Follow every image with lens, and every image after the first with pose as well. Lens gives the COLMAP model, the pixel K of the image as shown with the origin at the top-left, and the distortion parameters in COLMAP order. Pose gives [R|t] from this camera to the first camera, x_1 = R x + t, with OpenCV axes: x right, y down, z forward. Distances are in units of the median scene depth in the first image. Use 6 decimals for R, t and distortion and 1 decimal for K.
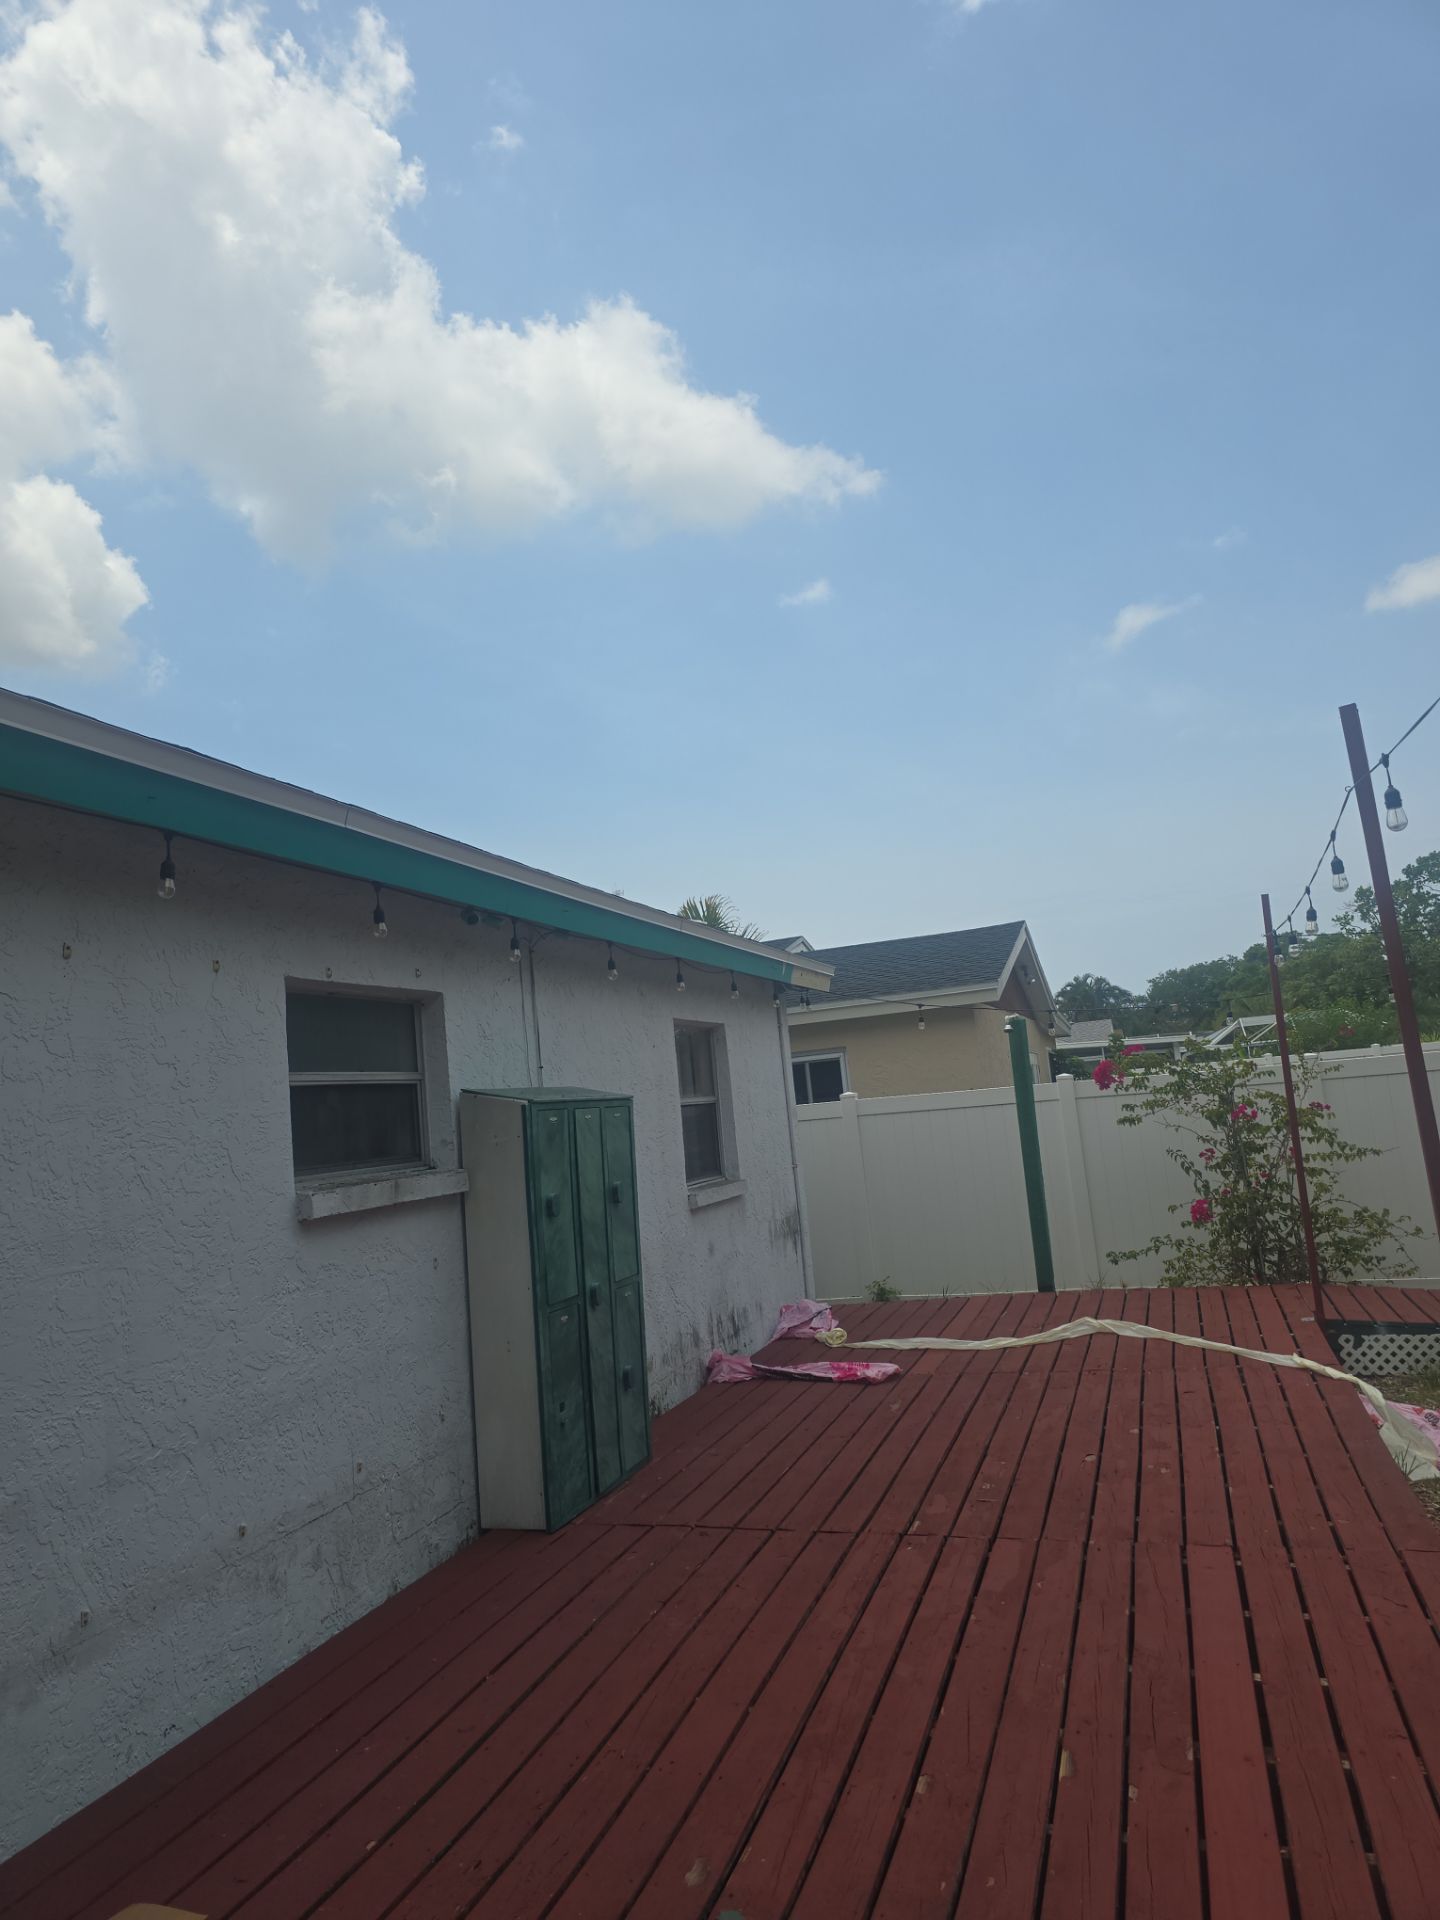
lens RADIAL K [[1322.7, 0, 723.2], [0, 1322.7, 932.3], [0, 0, 1]] dist [0.024212, -0.001422]
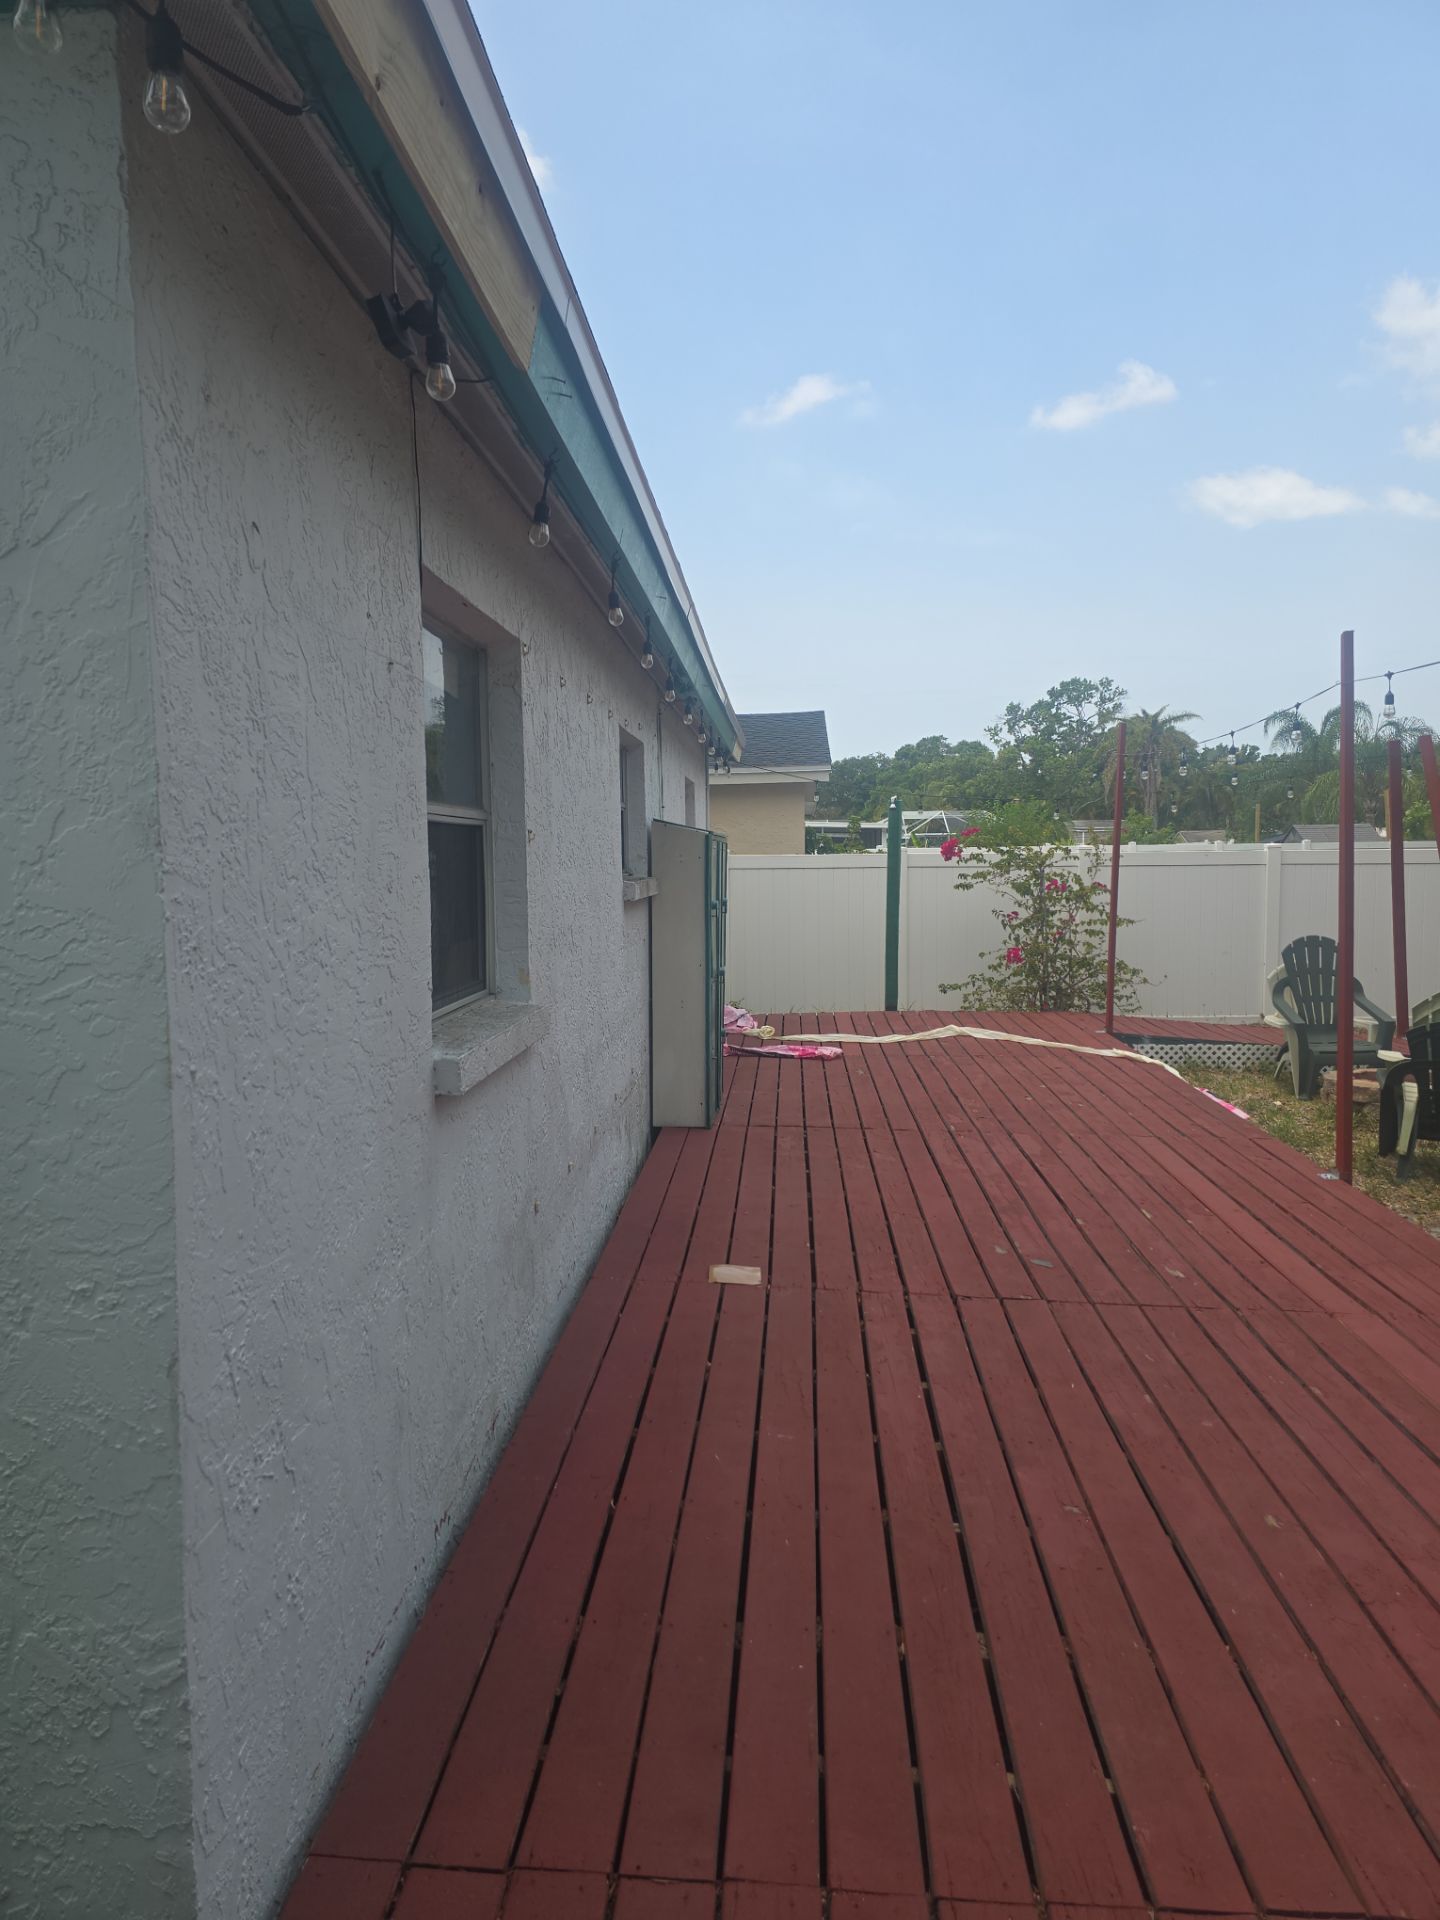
lens RADIAL K [[1301.7, 0, 713.6], [0, 1301.7, 948.1], [0, 0, 1]] dist [0.066679, -0.064440]
pose [[0.963409, 0.061948, 0.260780, -0.263079], [-0.110870, 0.977892, 0.177297, 0.002775], [-0.244032, -0.199722, 0.948978, -0.161794]]
